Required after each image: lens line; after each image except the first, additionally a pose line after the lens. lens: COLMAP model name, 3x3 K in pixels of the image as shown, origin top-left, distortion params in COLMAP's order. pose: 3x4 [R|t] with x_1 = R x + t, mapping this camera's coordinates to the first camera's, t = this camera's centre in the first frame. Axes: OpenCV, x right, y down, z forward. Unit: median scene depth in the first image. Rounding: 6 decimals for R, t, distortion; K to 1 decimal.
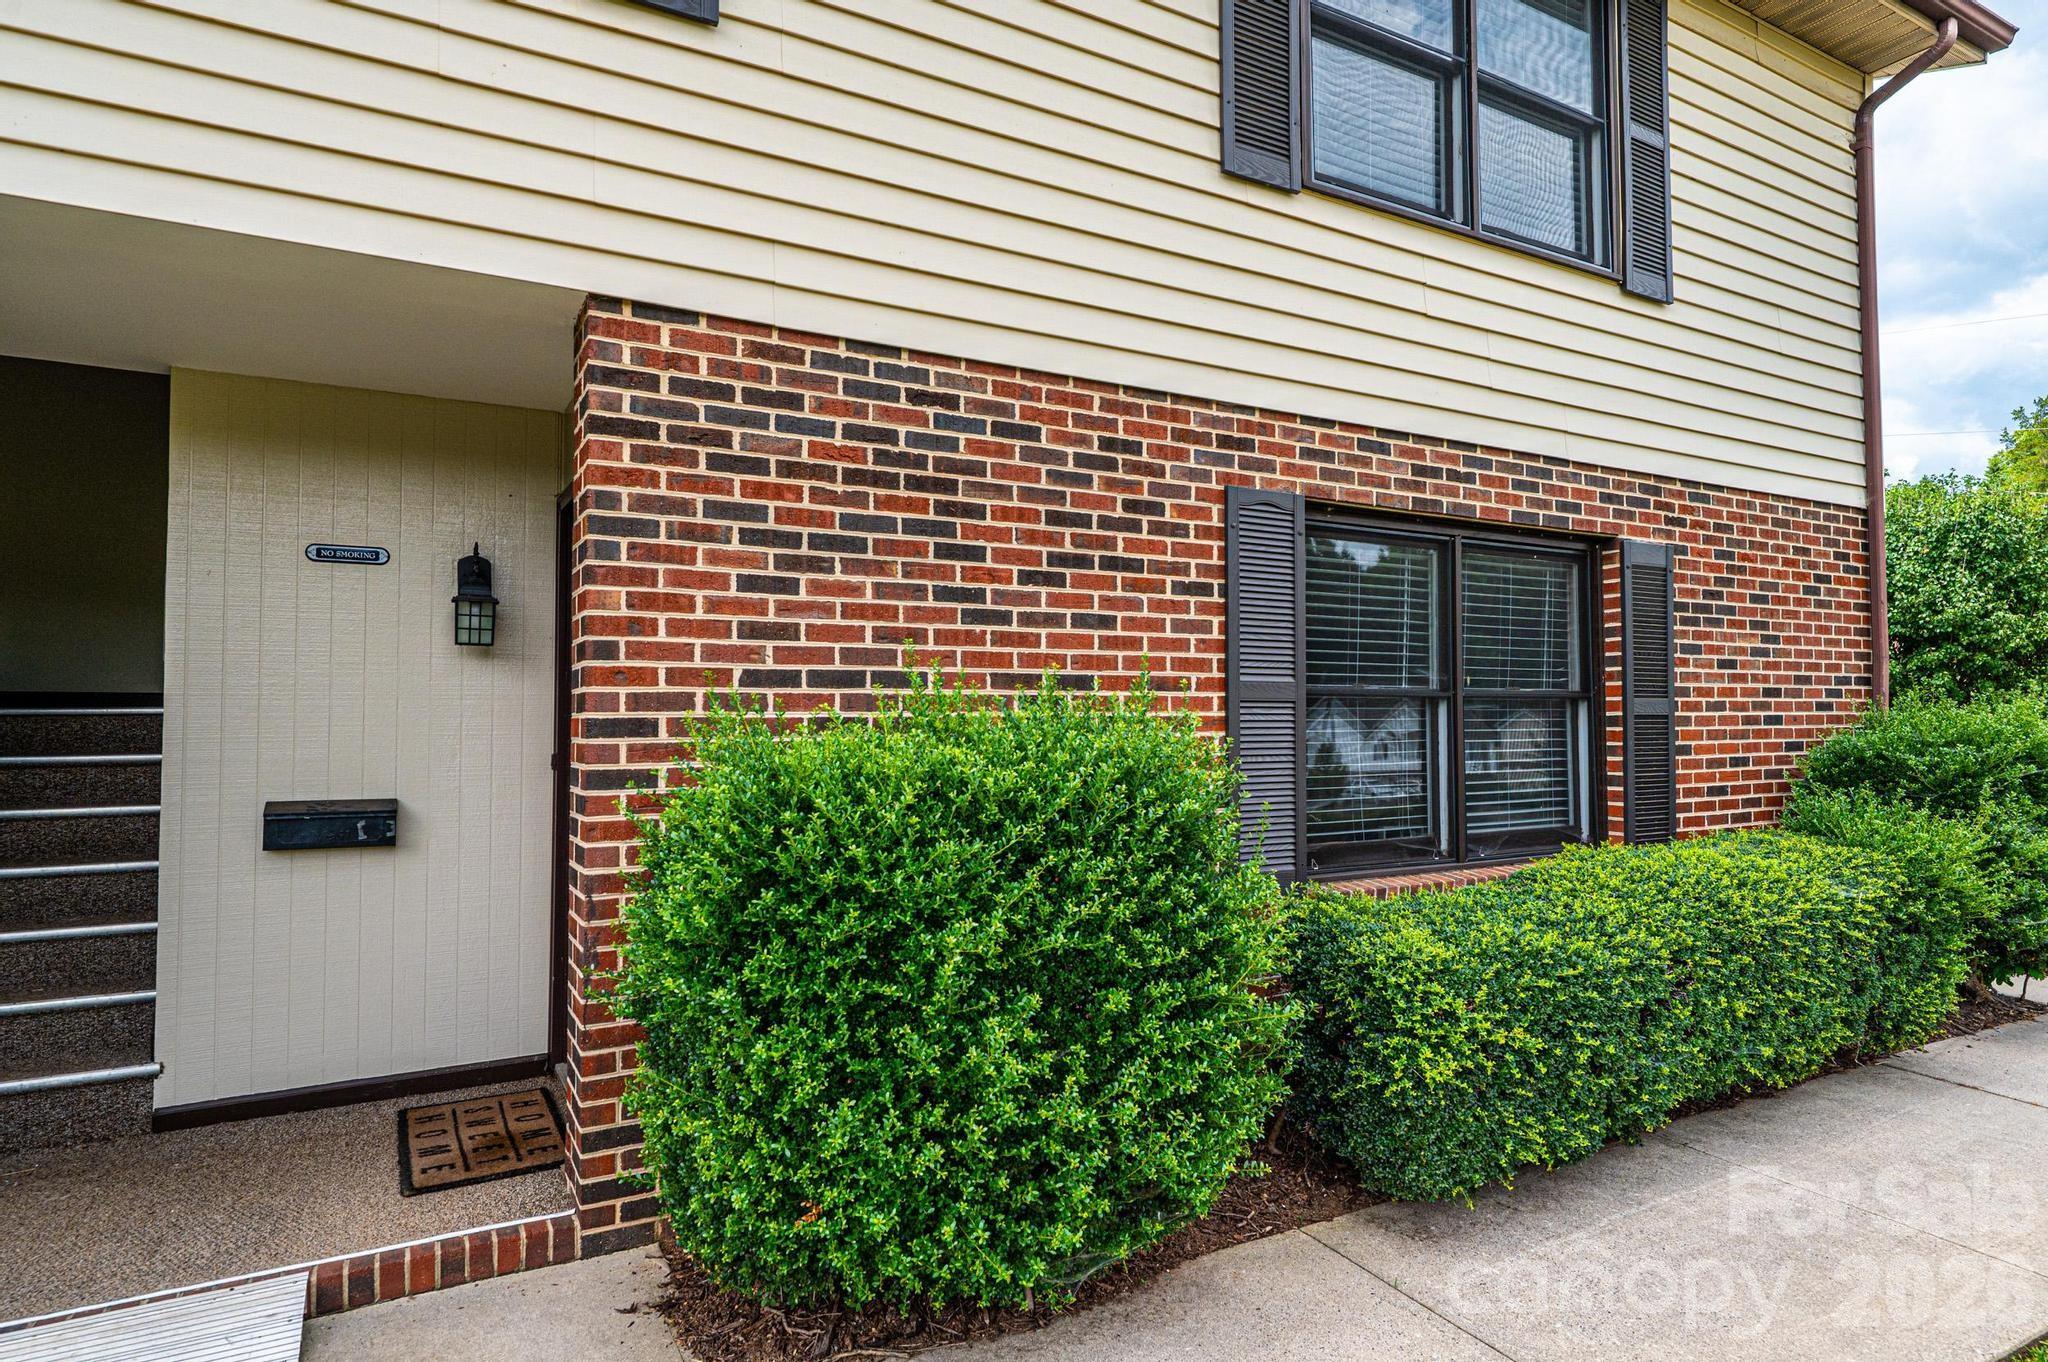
lens RADIAL K [[1120.8, 0, 1022.2], [0, 1120.8, 687.6], [0, 0, 1]] dist [-0.001635, 0.001074]
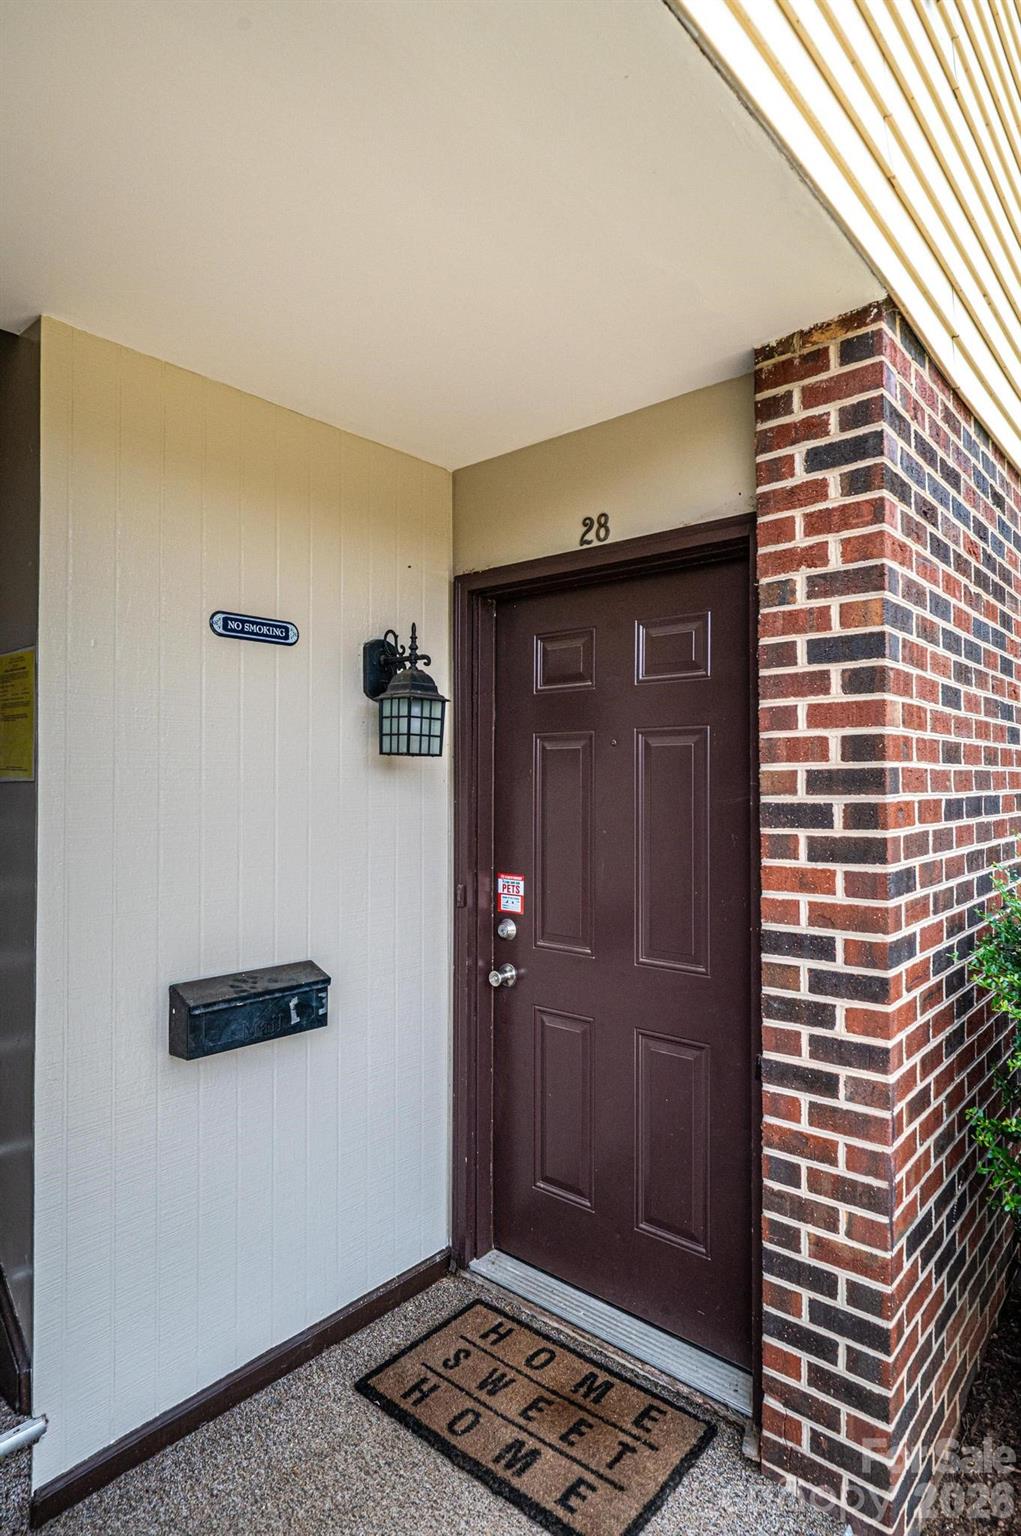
lens RADIAL K [[840.6, 0, 502.6], [0, 840.6, 773.5], [0, 0, 1]] dist [-0.001635, 0.001074]
pose [[0.943178, 0.002765, 0.332276, -0.620009], [-0.007571, 0.999885, 0.013171, -0.033487], [-0.332201, -0.014938, 0.943090, 0.427584]]
